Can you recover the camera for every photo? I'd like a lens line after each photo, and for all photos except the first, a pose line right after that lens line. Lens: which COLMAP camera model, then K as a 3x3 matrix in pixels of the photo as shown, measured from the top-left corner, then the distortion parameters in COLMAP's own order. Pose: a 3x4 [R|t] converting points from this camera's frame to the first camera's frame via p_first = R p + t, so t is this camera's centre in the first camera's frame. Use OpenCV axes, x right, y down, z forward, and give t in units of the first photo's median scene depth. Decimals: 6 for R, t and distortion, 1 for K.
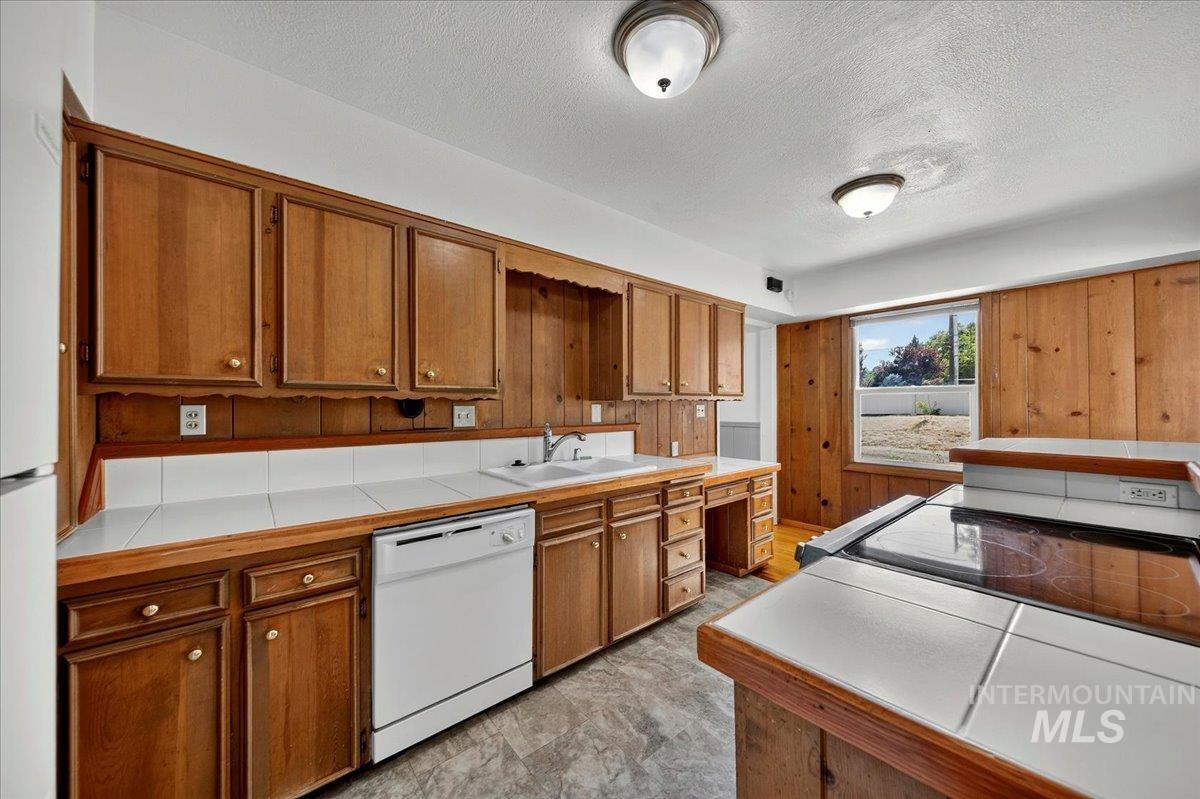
lens RADIAL K [[423.9, 0, 603.9], [0, 423.9, 403.7], [0, 0, 1]] dist [0.001487, 0.000035]
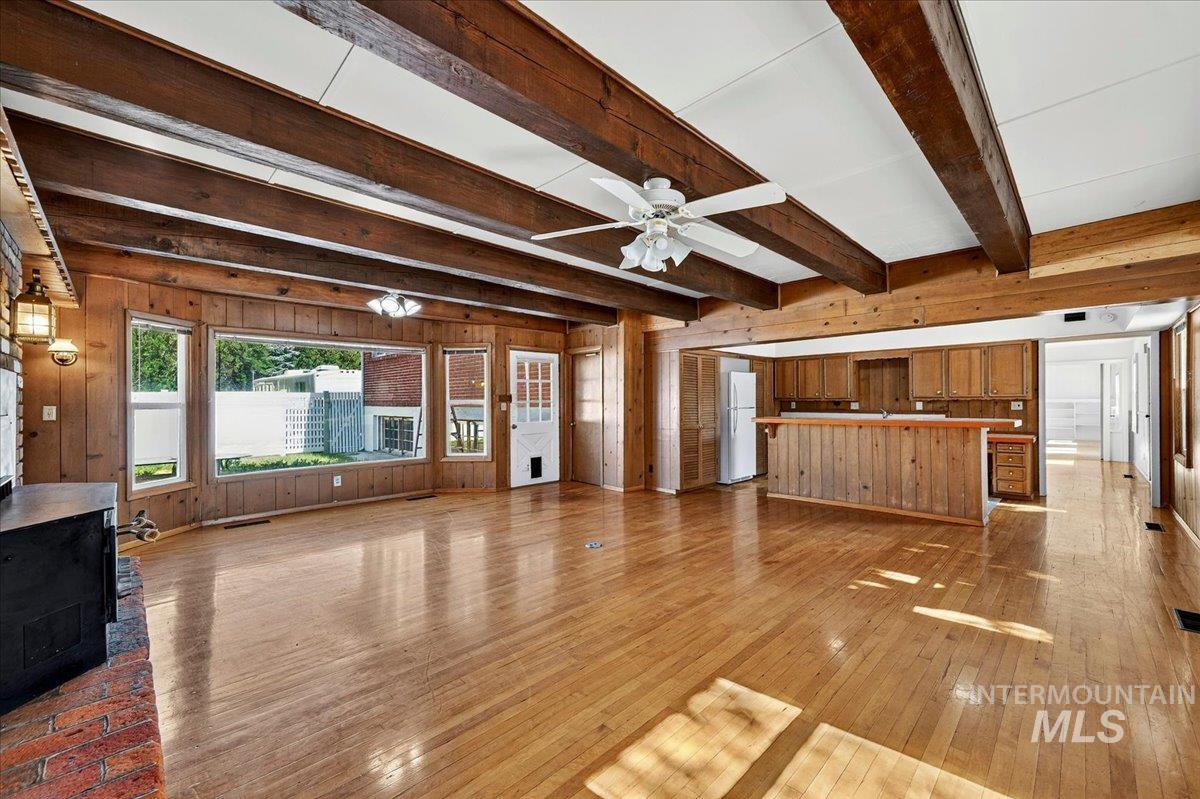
lens RADIAL K [[472.1, 0, 600.3], [0, 472.1, 398.5], [0, 0, 1]] dist [0.004087, 0.000082]
pose [[0.073385, -0.002874, -0.997300, 3.405651], [0.010638, 0.999941, -0.002099, -0.042123], [0.997247, -0.010456, 0.073411, -1.279124]]
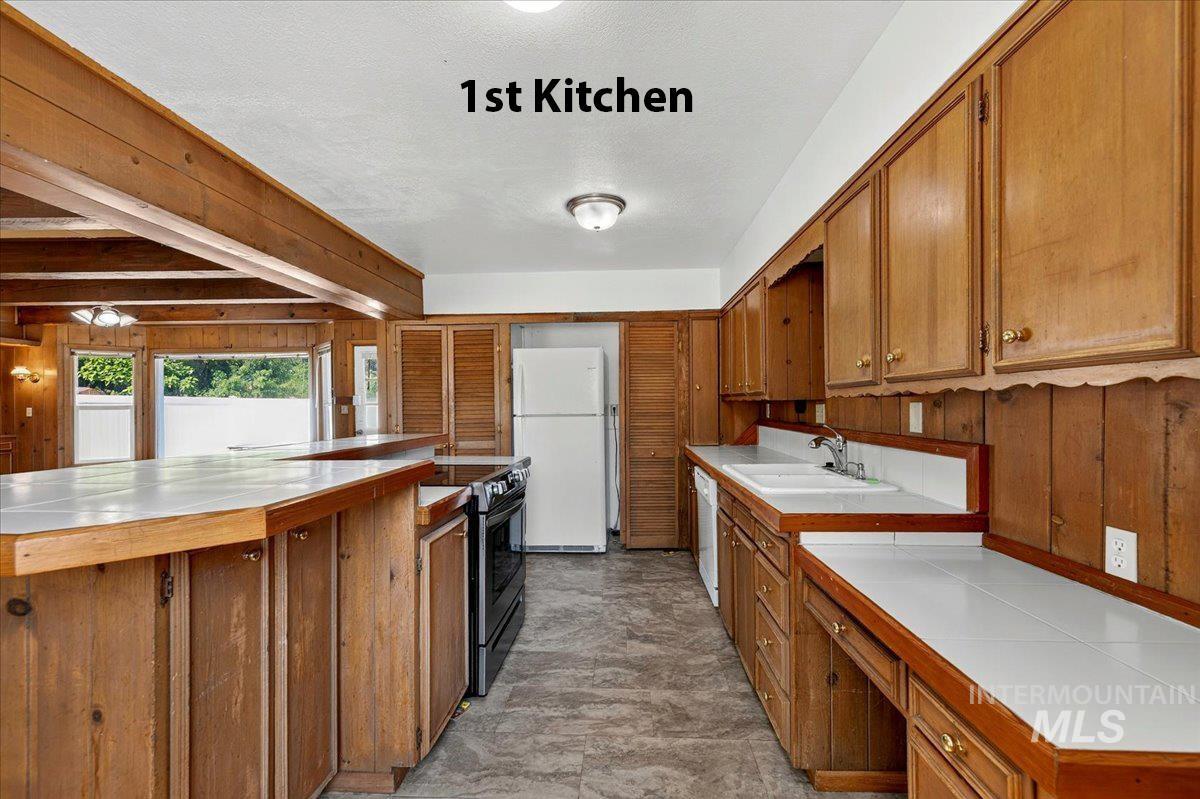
lens RADIAL K [[472.1, 0, 606.5], [0, 472.1, 403.1], [0, 0, 1]] dist [0.004087, 0.000082]
pose [[-0.674827, 0.007410, -0.737939, 1.082326], [0.014727, 0.999886, -0.003427, -0.003404], [0.737829, -0.013180, -0.674859, 1.602506]]
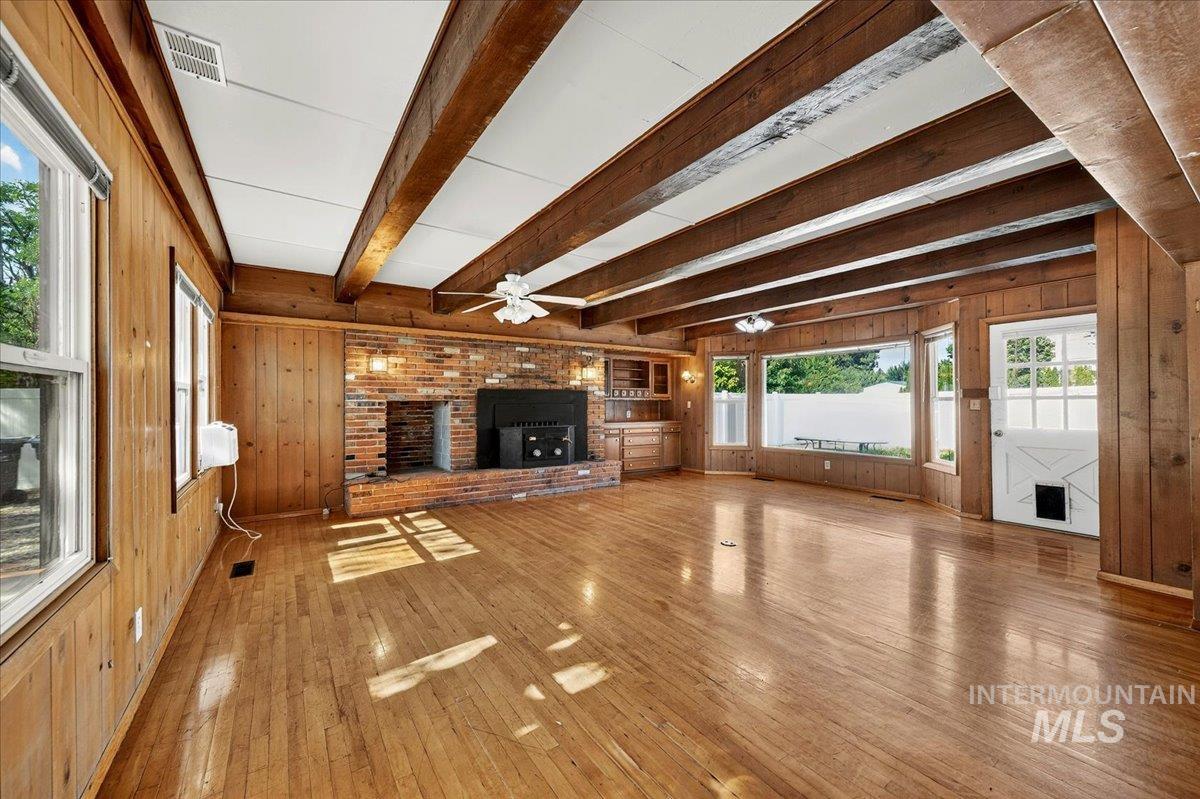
lens RADIAL K [[472.1, 0, 611.8], [0, 472.1, 400.4], [0, 0, 1]] dist [0.004087, 0.000082]
pose [[-0.995825, 0.010700, 0.090653, 1.631429], [0.009745, 0.999892, -0.010980, -0.010849], [-0.090761, -0.010050, -0.995822, 0.966112]]
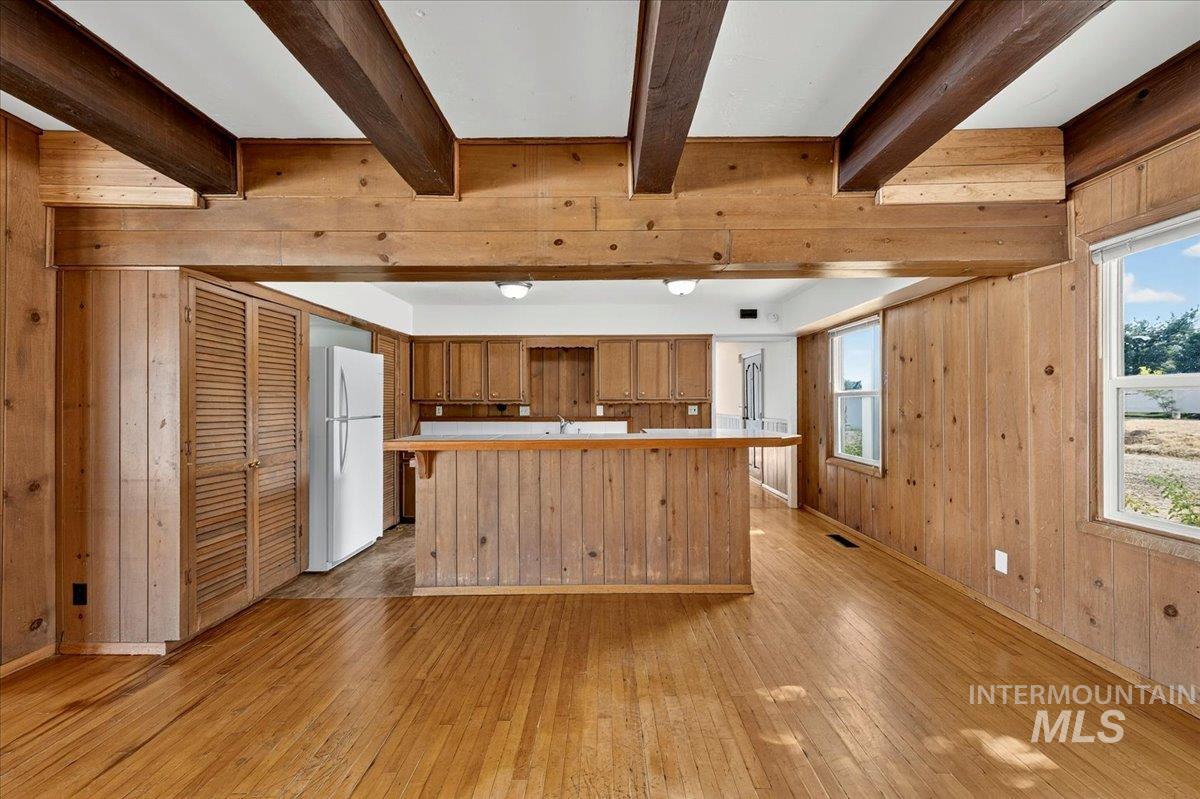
lens RADIAL K [[472.1, 0, 608.4], [0, 472.1, 402.0], [0, 0, 1]] dist [0.004087, 0.000082]
pose [[0.763265, -0.000164, -0.646085, 1.853603], [0.004108, 0.999981, 0.004599, -0.032701], [0.646072, -0.006164, 0.763252, -0.720865]]
